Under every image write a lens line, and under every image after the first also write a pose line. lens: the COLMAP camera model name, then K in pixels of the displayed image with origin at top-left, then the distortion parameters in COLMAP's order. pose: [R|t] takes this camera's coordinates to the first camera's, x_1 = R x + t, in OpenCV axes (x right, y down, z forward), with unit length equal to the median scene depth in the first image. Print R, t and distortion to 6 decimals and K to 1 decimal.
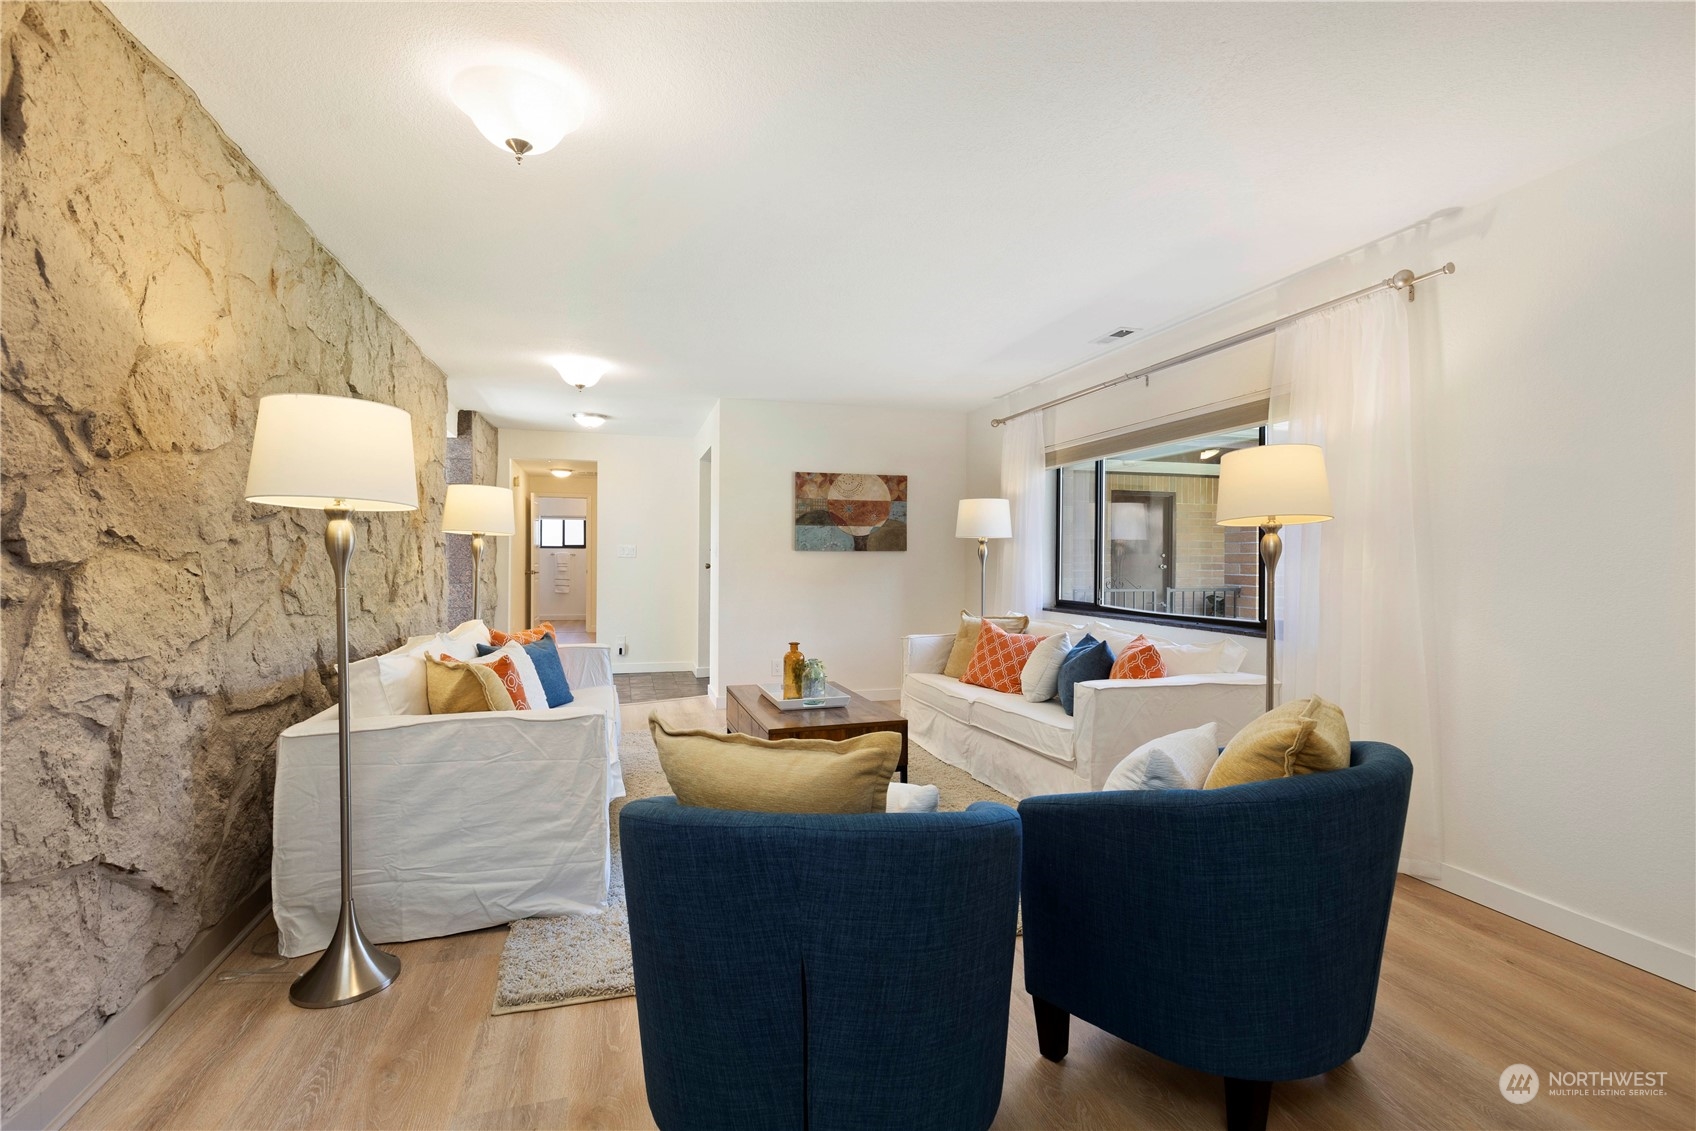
lens RADIAL K [[771.3, 0, 849.0], [0, 771.3, 562.1], [0, 0, 1]] dist [0.009512, -0.000996]
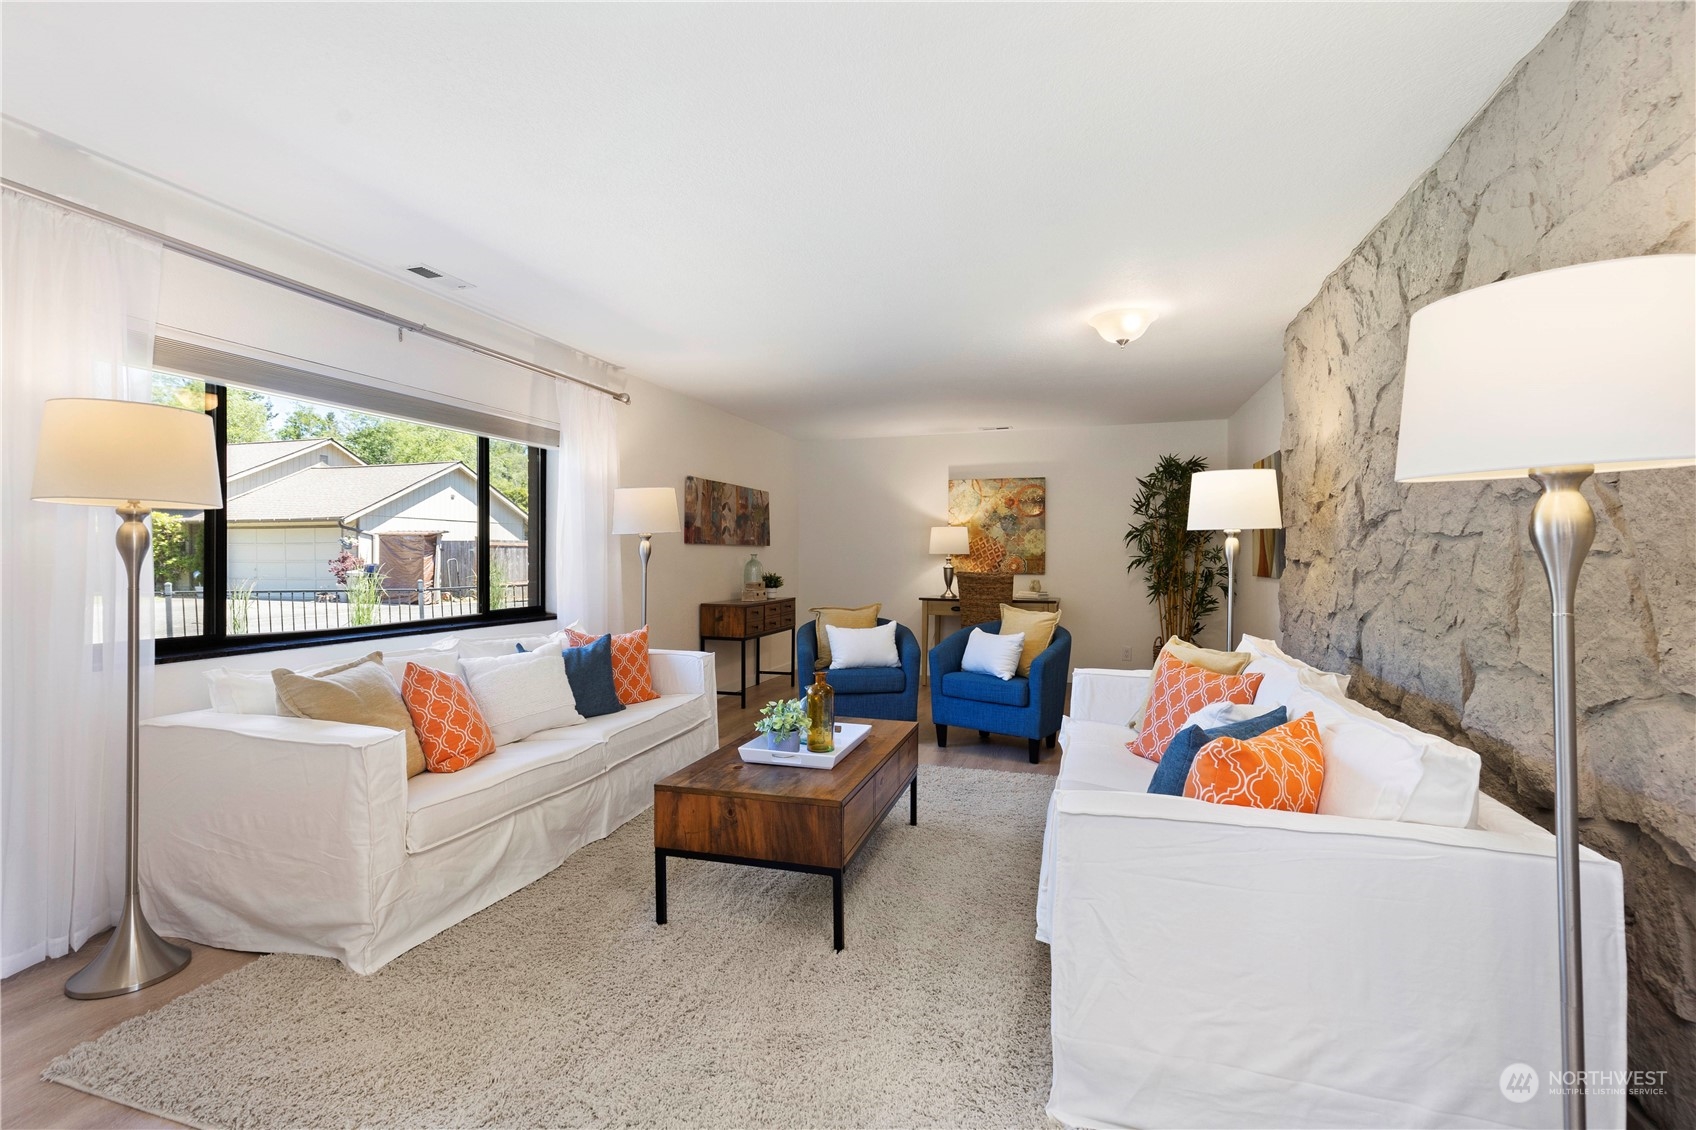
lens RADIAL K [[774.0, 0, 846.1], [0, 774.0, 561.1], [0, 0, 1]] dist [0.009881, -0.002041]
pose [[-0.824048, -0.006401, 0.566484, -0.896605], [-0.001012, 0.999951, 0.009828, -0.019174], [-0.566520, 0.007525, -0.824014, 2.798492]]
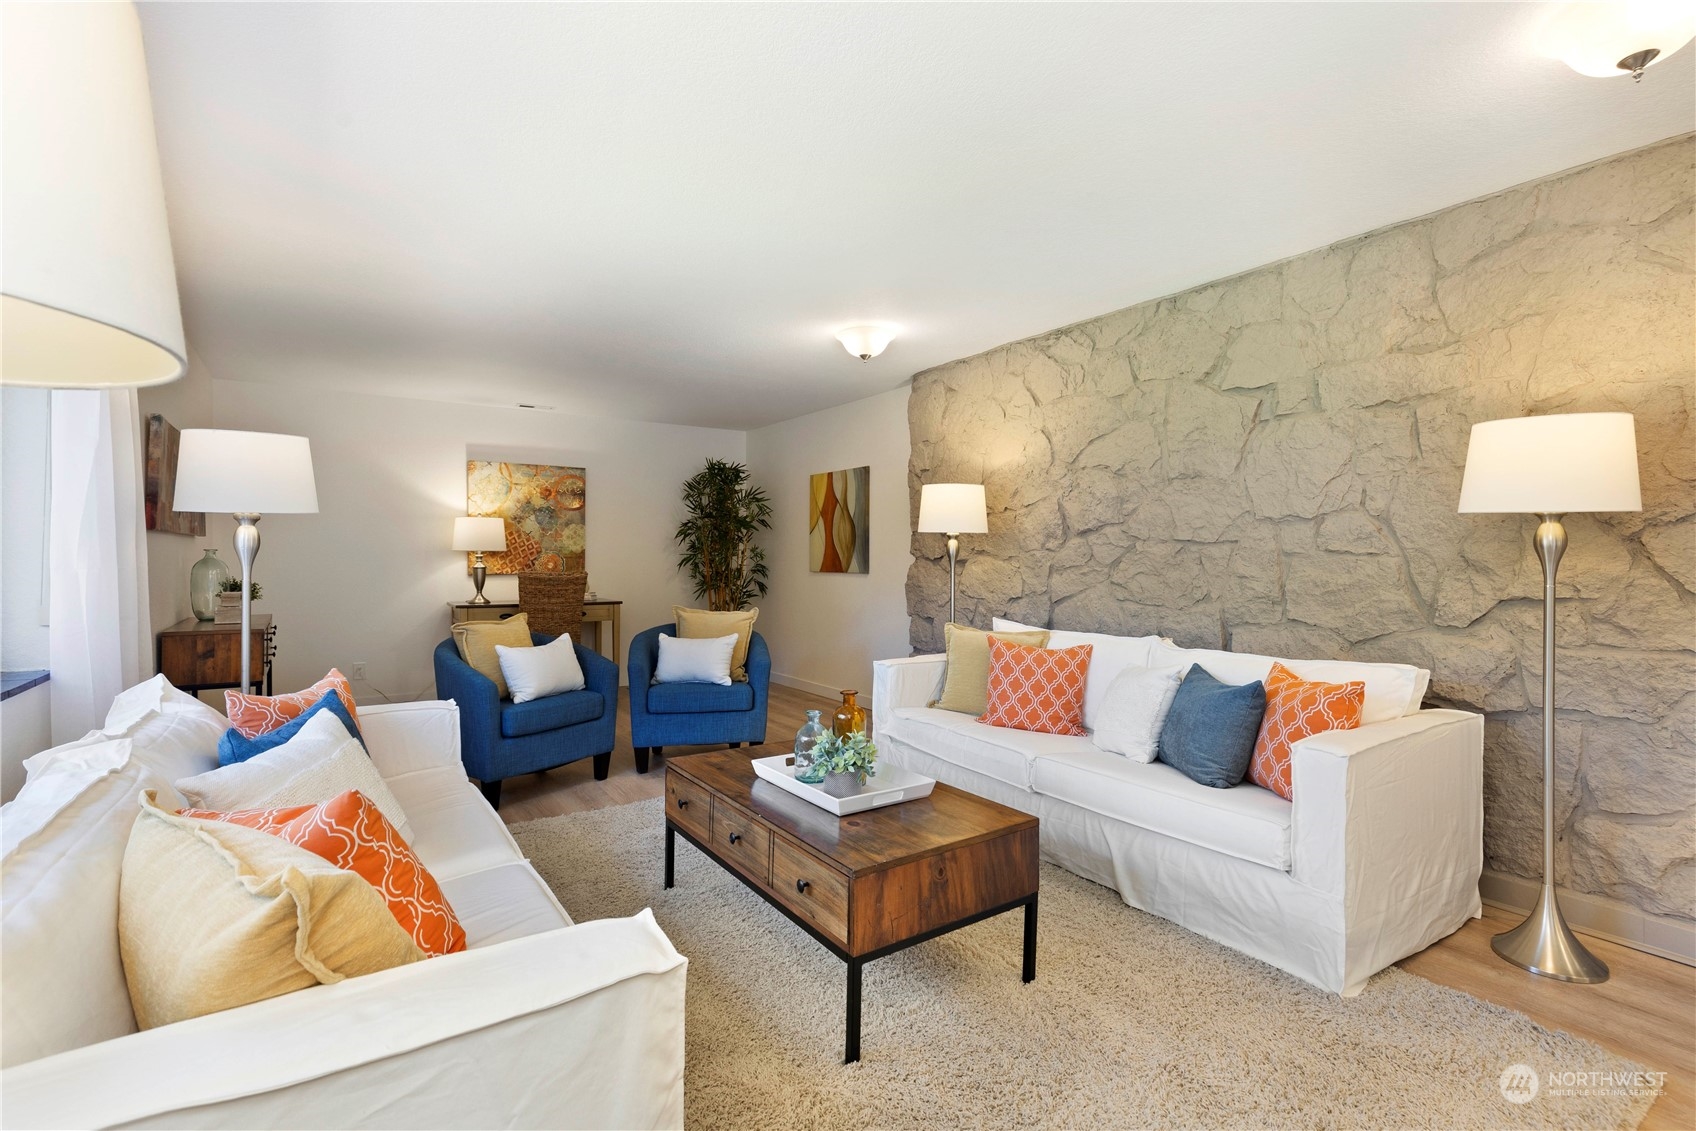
lens RADIAL K [[774.0, 0, 846.1], [0, 774.0, 561.6], [0, 0, 1]] dist [0.009881, -0.002041]
pose [[-0.955957, -0.003603, -0.293485, 0.207567], [-0.006702, 0.999932, 0.009555, -0.014075], [0.293430, 0.011101, -0.955916, 2.797652]]
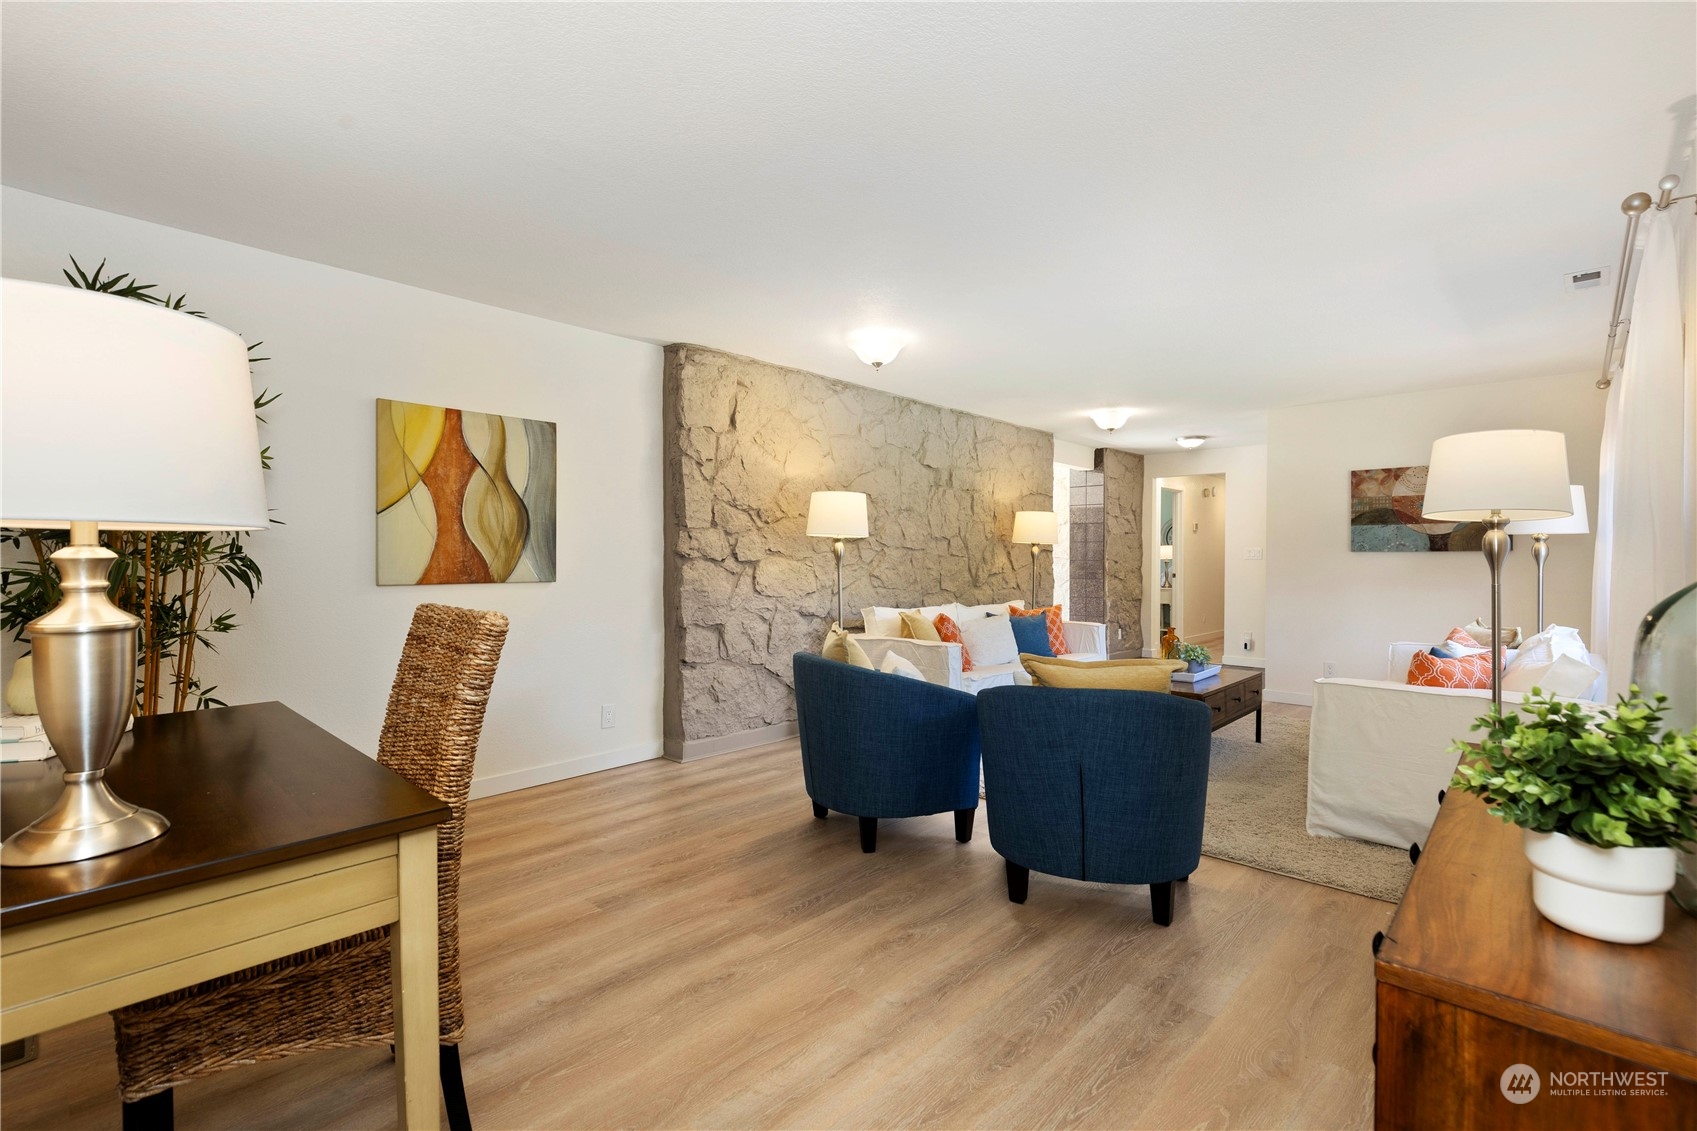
lens RADIAL K [[774.5, 0, 846.6], [0, 774.5, 561.6], [0, 0, 1]] dist [0.009881, -0.002041]
pose [[0.504325, 0.000808, -0.863514, 1.291885], [-0.004015, 0.999991, -0.001409, 0.005162], [0.863505, 0.004178, 0.504323, -0.128956]]
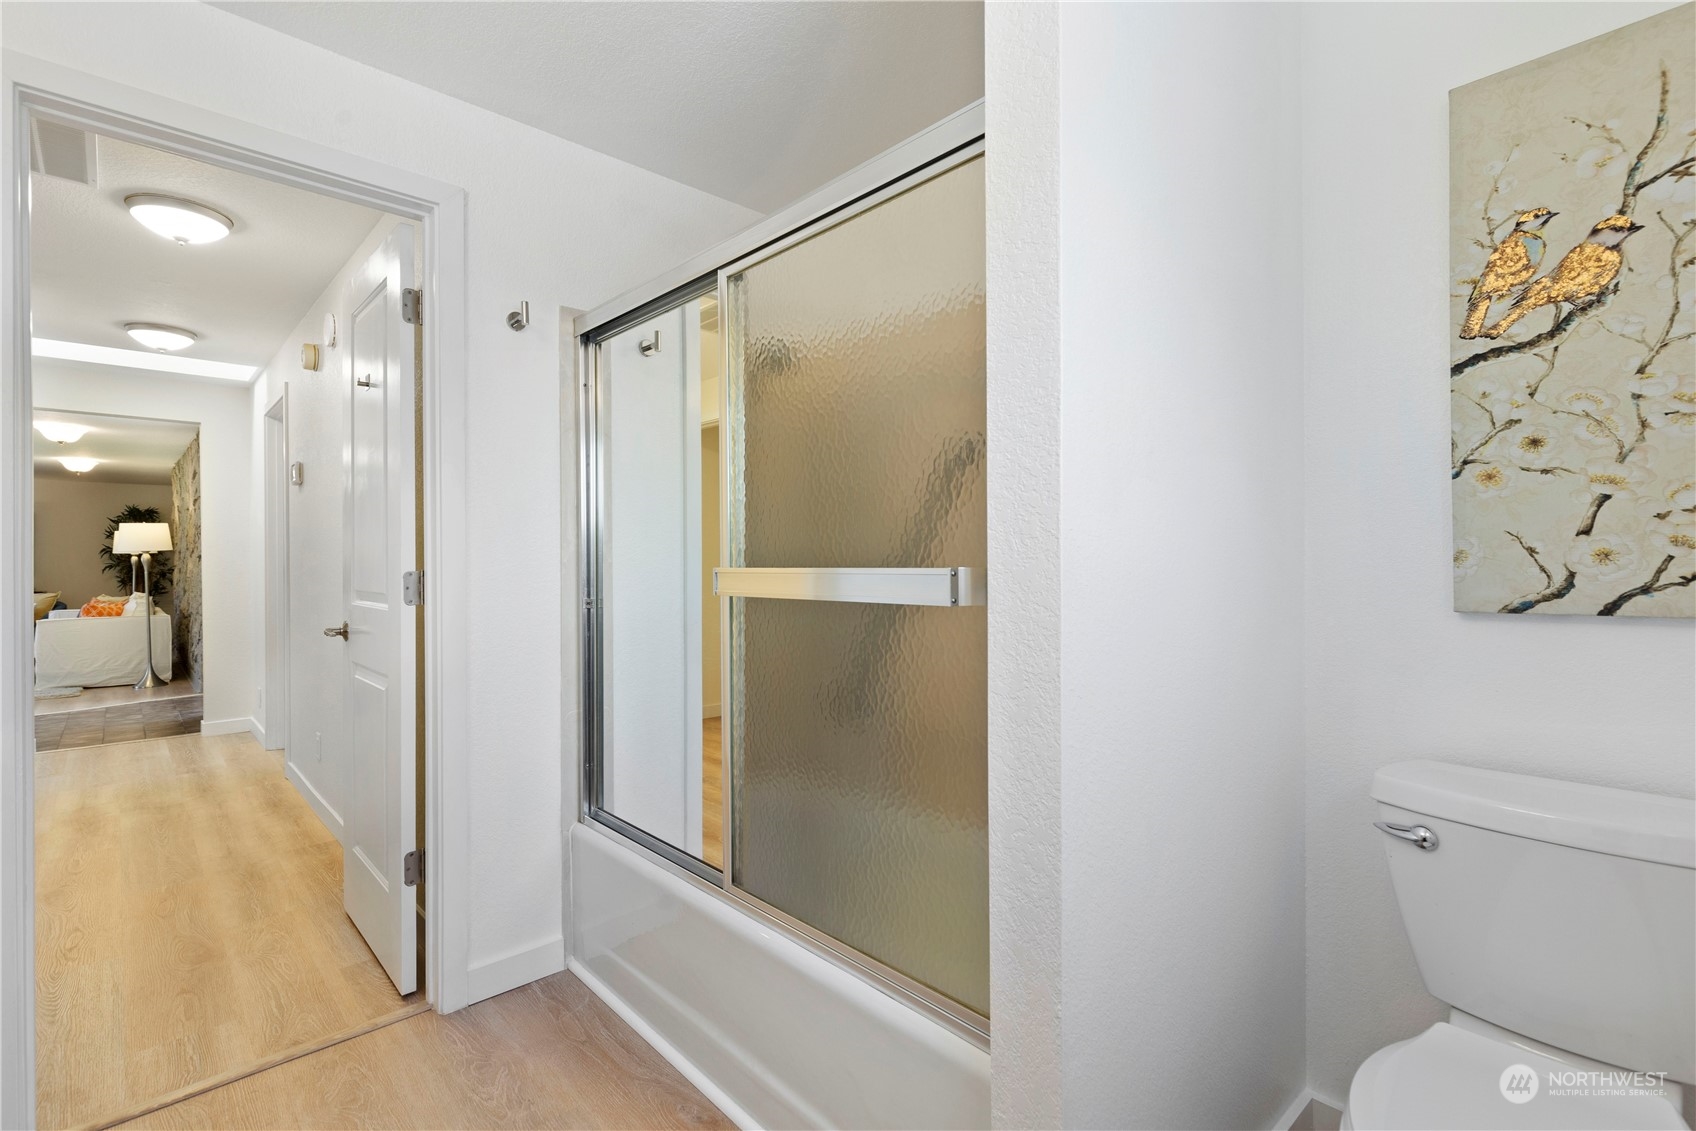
lens RADIAL K [[774.0, 0, 846.1], [0, 774.0, 561.6], [0, 0, 1]] dist [0.009881, -0.002041]
pose [[-0.899312, 0.000842, -0.437307, -2.279546], [-0.000829, 0.999993, 0.003631, -0.044734], [0.437307, 0.003628, -0.899305, 6.524974]]
